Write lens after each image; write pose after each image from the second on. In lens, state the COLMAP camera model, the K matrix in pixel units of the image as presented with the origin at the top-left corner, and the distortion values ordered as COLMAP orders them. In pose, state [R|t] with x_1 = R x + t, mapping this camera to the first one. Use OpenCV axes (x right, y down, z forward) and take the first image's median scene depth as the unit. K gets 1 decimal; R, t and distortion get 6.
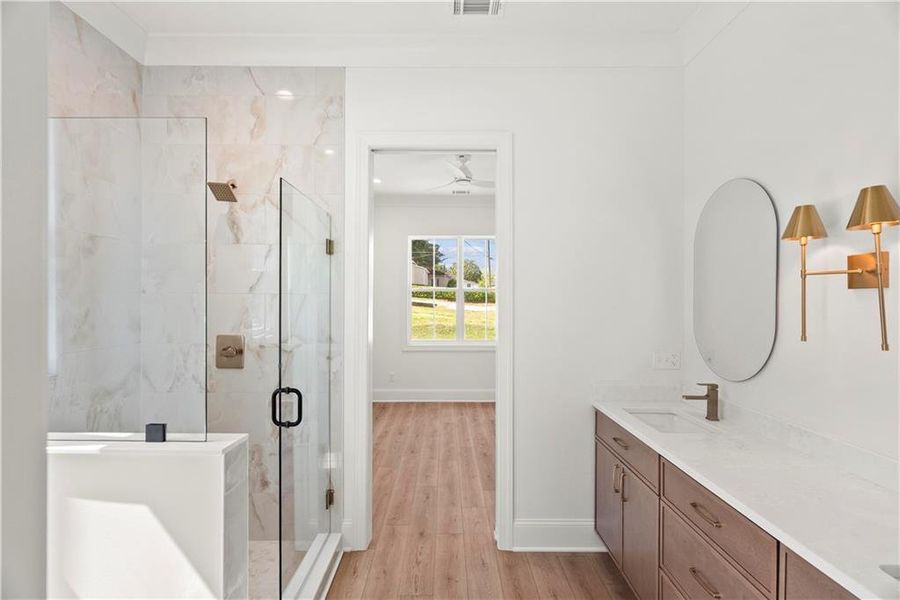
lens RADIAL K [[404.2, 0, 448.6], [0, 404.2, 296.8], [0, 0, 1]] dist [-0.000513, 0.000065]
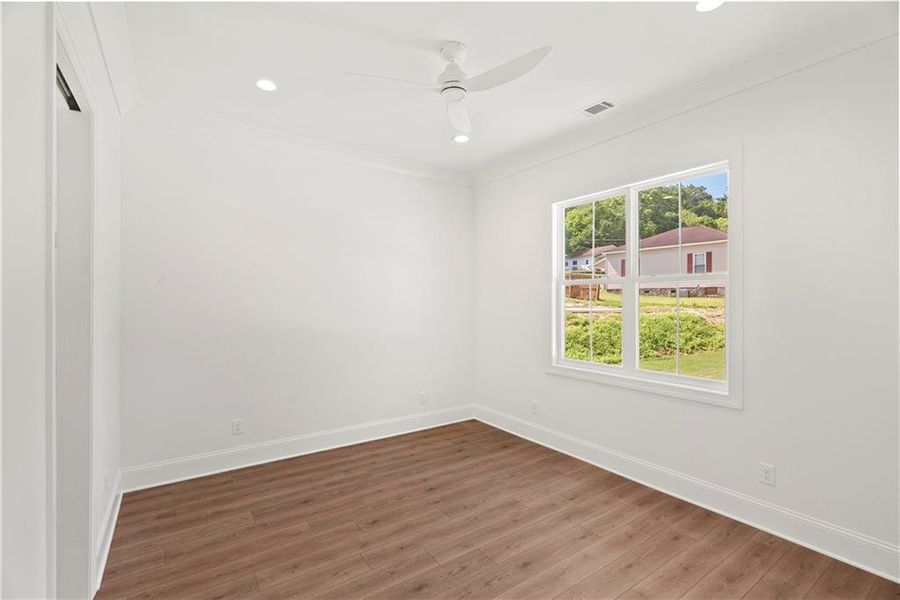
lens RADIAL K [[404.2, 0, 448.6], [0, 404.2, 296.8], [0, 0, 1]] dist [-0.000513, 0.000065]
pose [[0.563648, -0.007027, -0.825985, 0.503402], [0.016794, 0.999855, 0.002953, -0.001374], [0.825844, -0.015536, 0.563684, 0.653977]]
